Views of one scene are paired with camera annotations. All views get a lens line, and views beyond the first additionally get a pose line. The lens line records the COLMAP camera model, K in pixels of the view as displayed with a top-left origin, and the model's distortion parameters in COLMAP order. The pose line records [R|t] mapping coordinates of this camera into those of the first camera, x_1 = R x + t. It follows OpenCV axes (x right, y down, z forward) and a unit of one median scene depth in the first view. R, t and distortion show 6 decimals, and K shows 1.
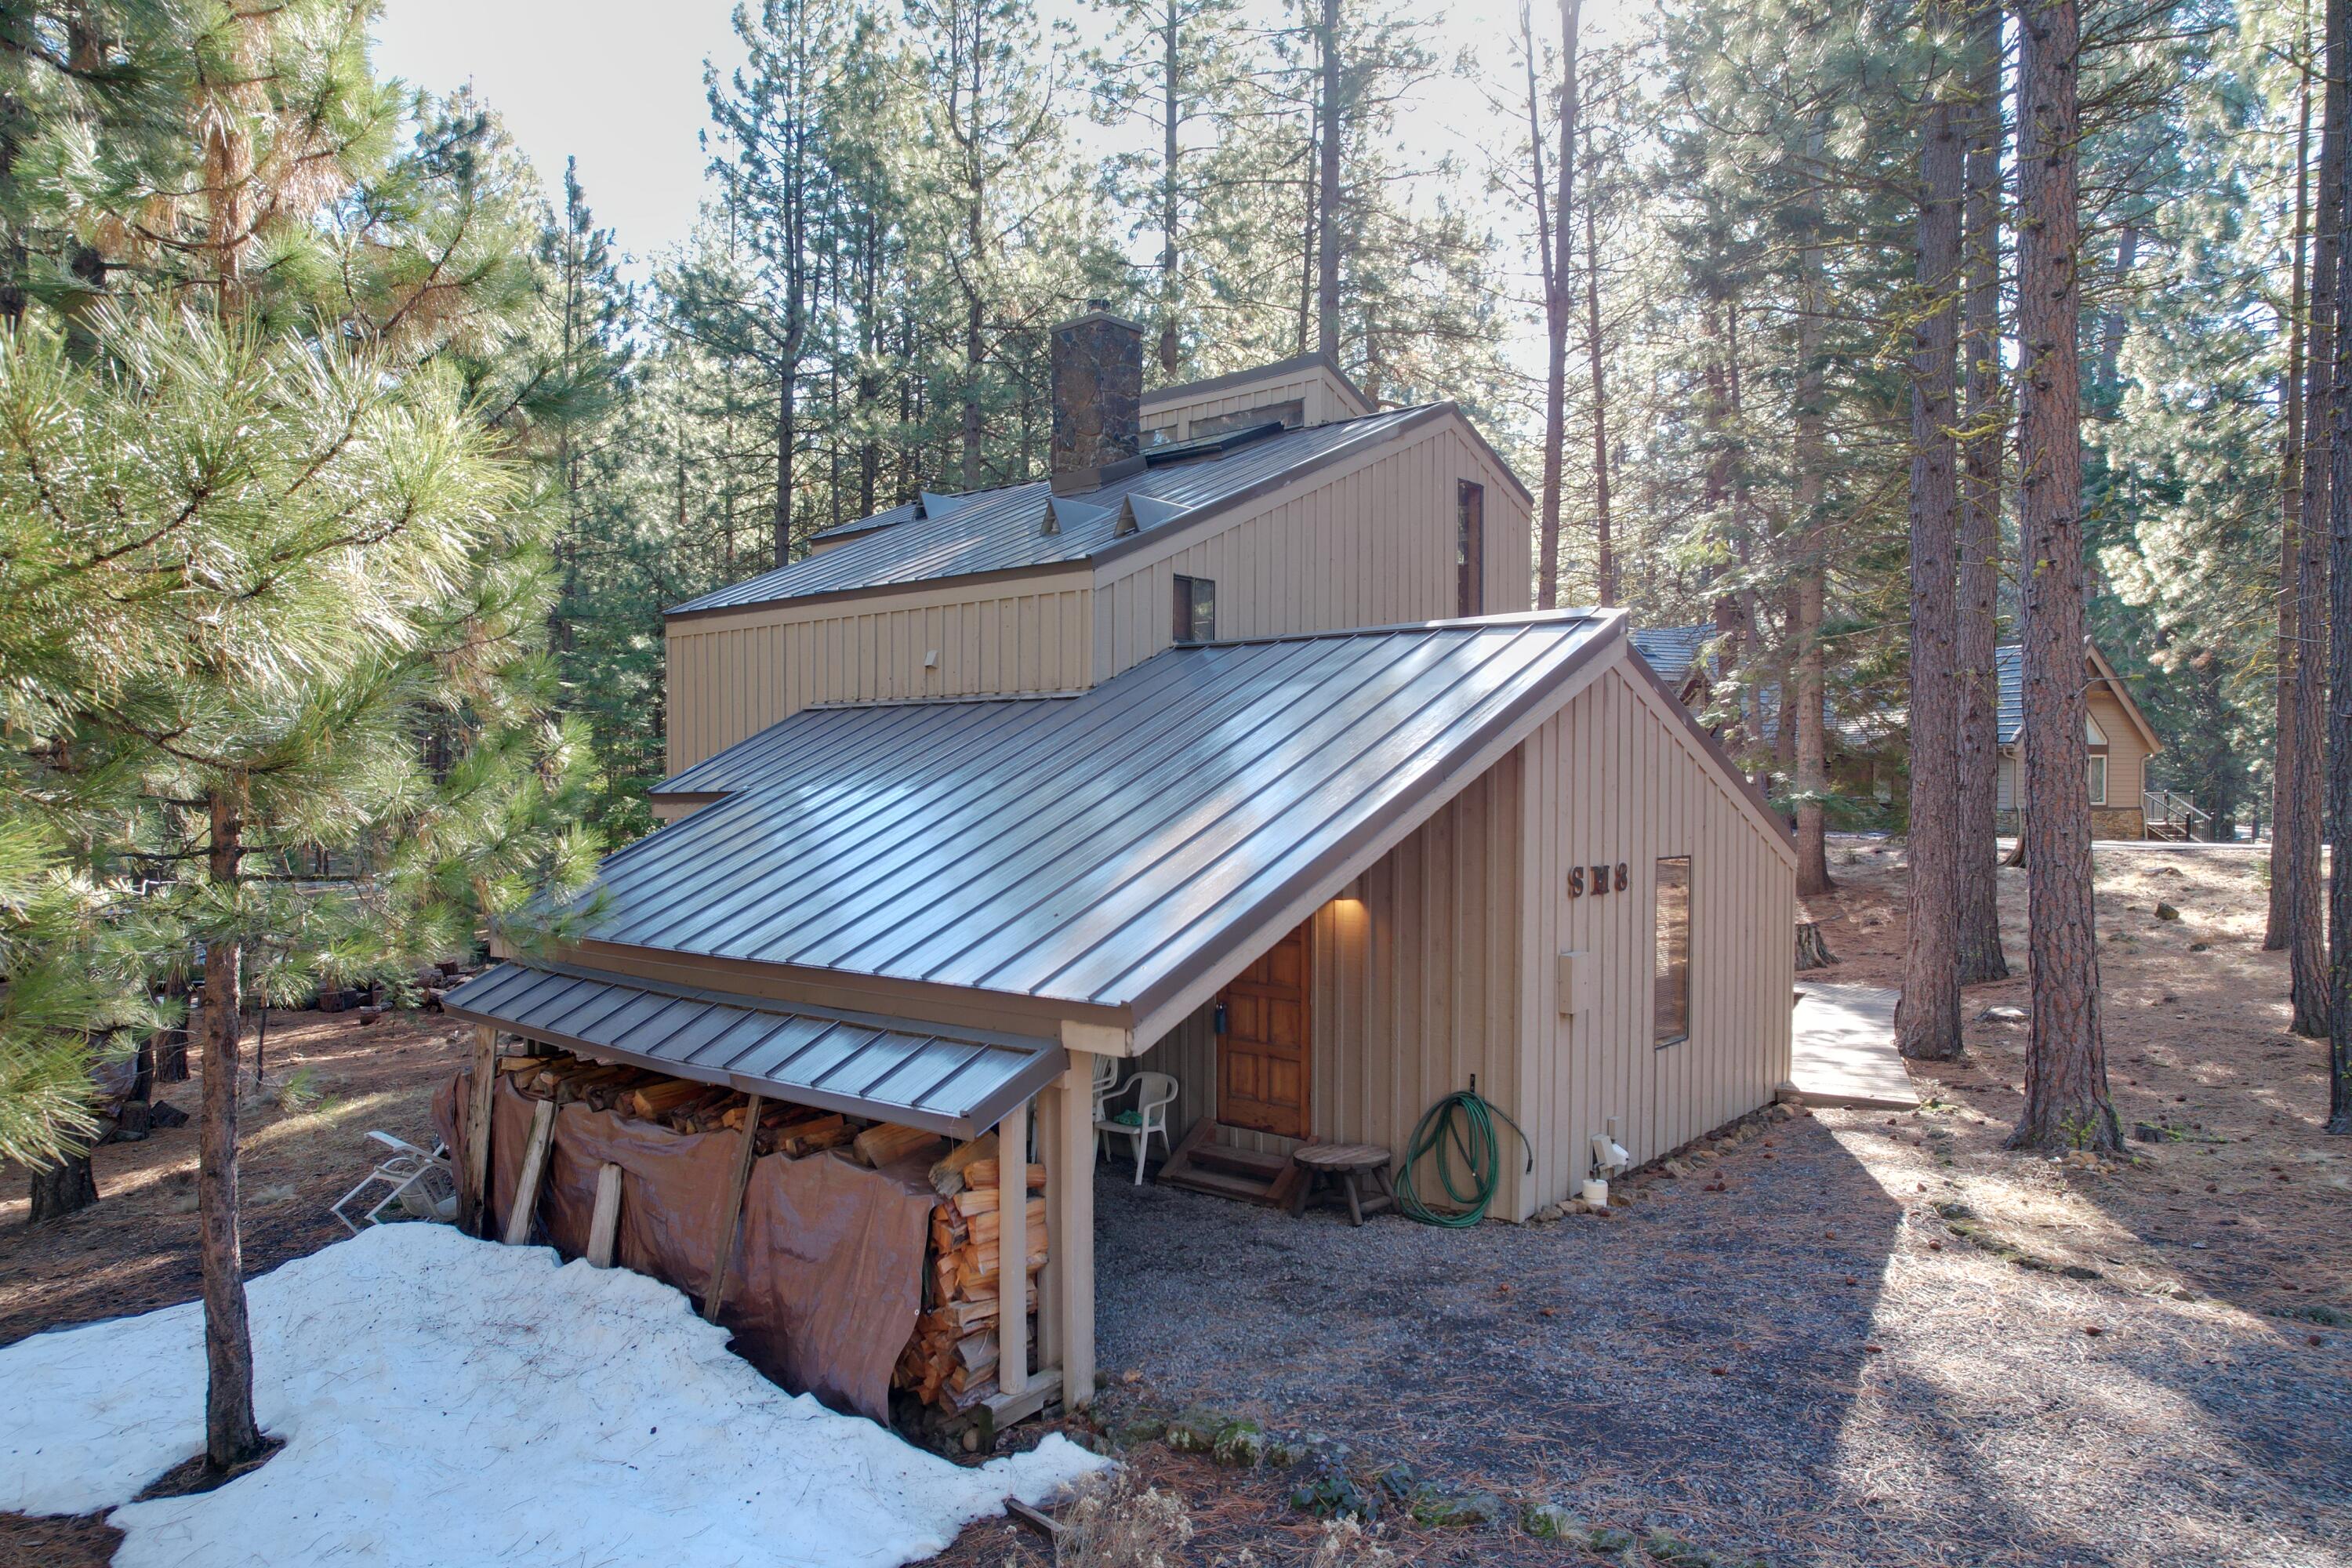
lens RADIAL K [[1503.4, 0, 1189.7], [0, 1503.4, 797.7], [0, 0, 1]] dist [-0.042765, 0.008647]
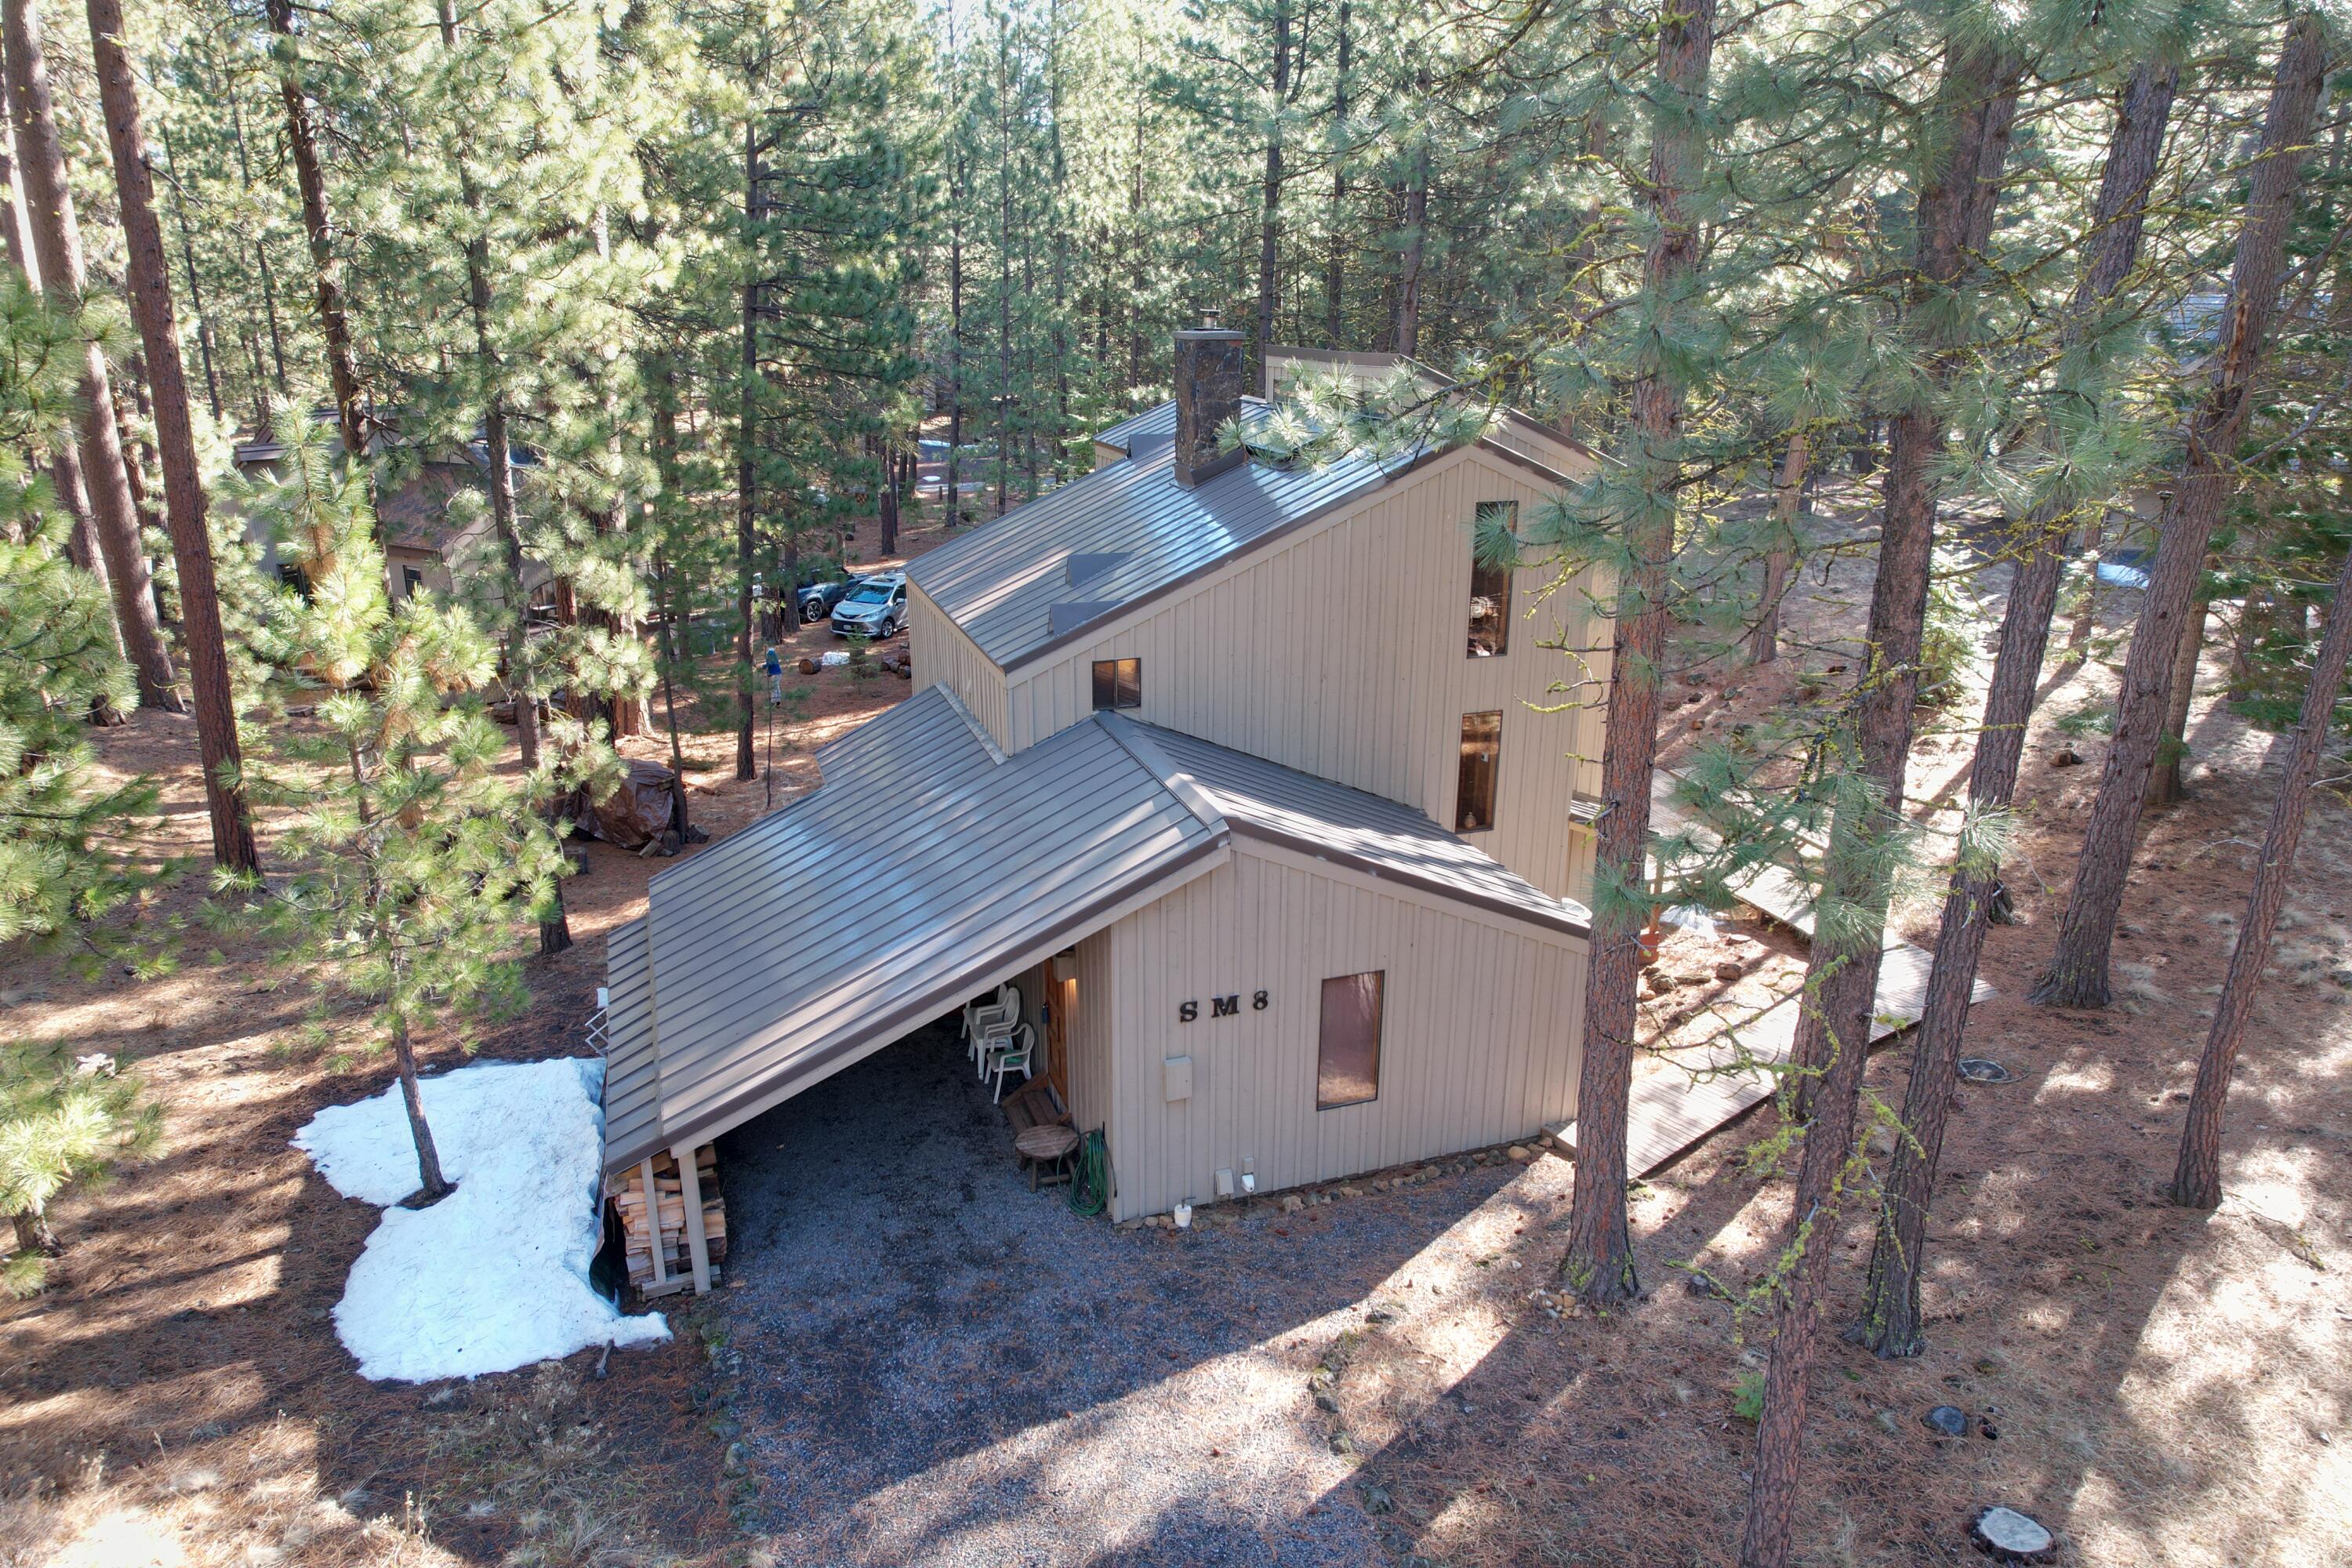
lens RADIAL K [[1503.4, 0, 1182.4], [0, 1503.4, 776.4], [0, 0, 1]] dist [-0.042765, 0.008647]
pose [[0.857461, 0.158885, -0.489404, 1.290983], [-0.003612, 0.952967, 0.303051, -0.818316], [0.514536, -0.258087, 0.817706, -0.101189]]
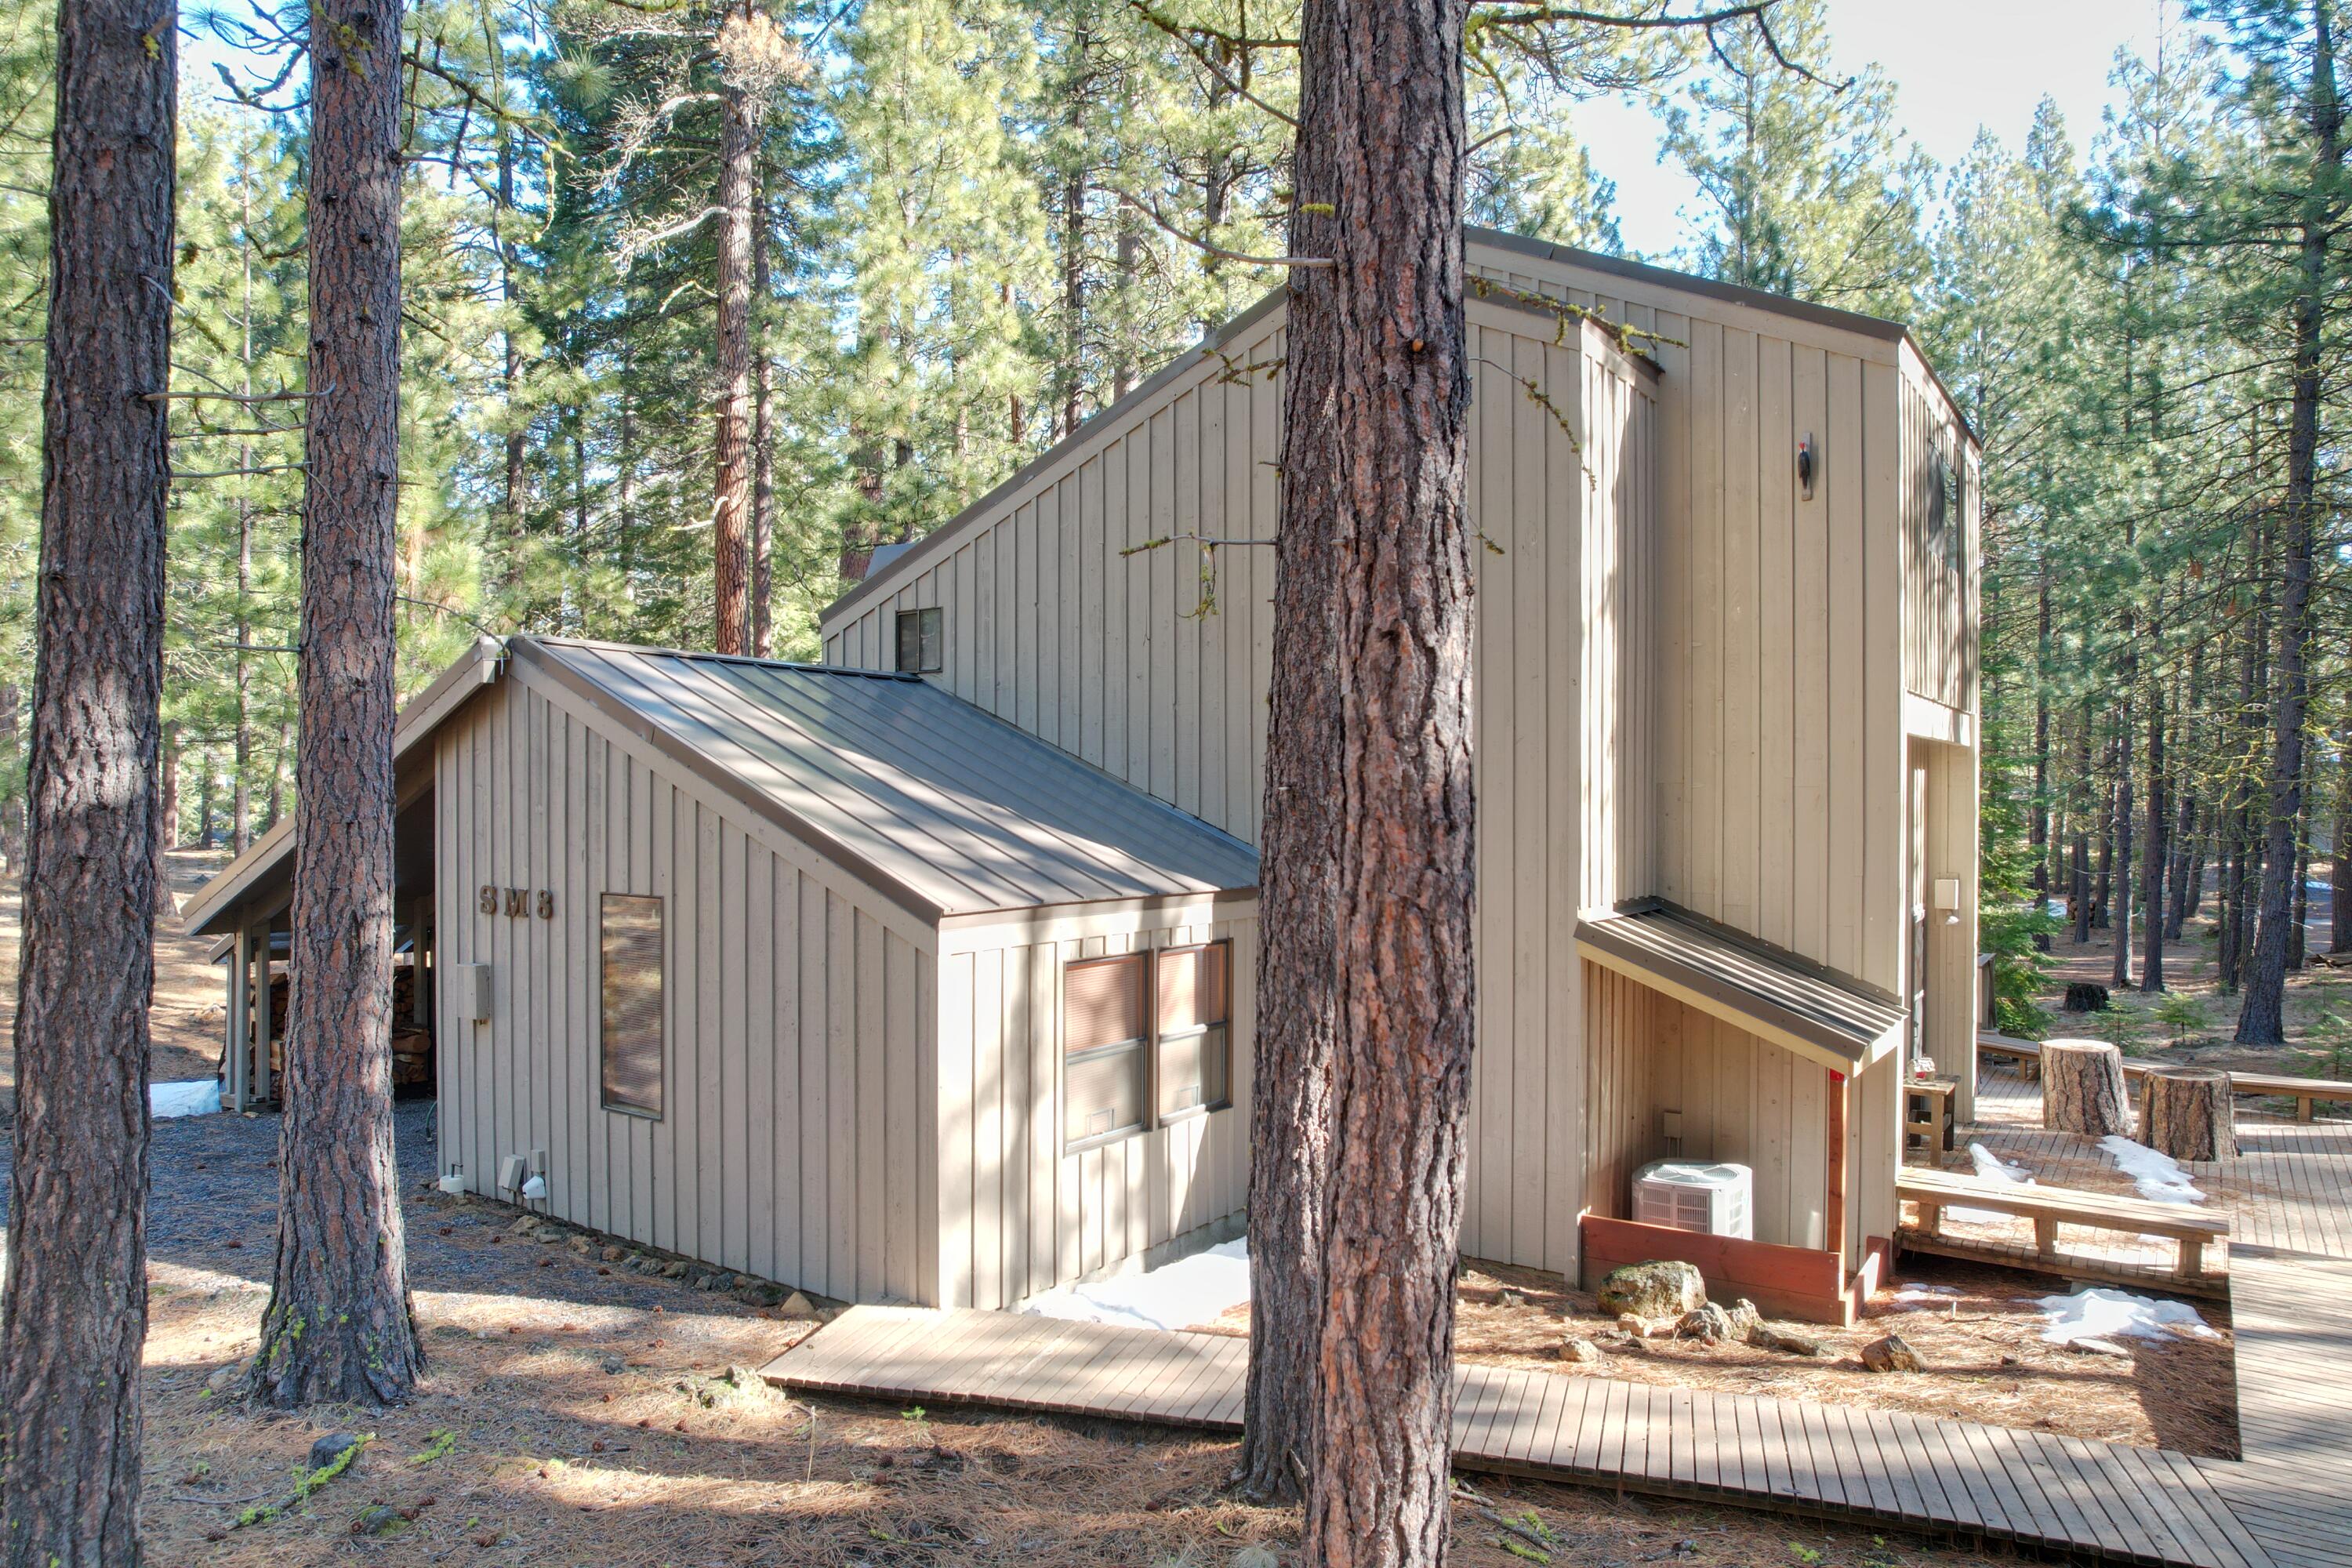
lens RADIAL K [[1503.4, 0, 1173.7], [0, 1503.4, 798.4], [0, 0, 1]] dist [-0.042765, 0.008647]
pose [[0.078653, -0.003201, -0.996897, 1.947414], [-0.009777, 0.999944, -0.003982, -0.023779], [0.996854, 0.010059, 0.078617, 2.024991]]
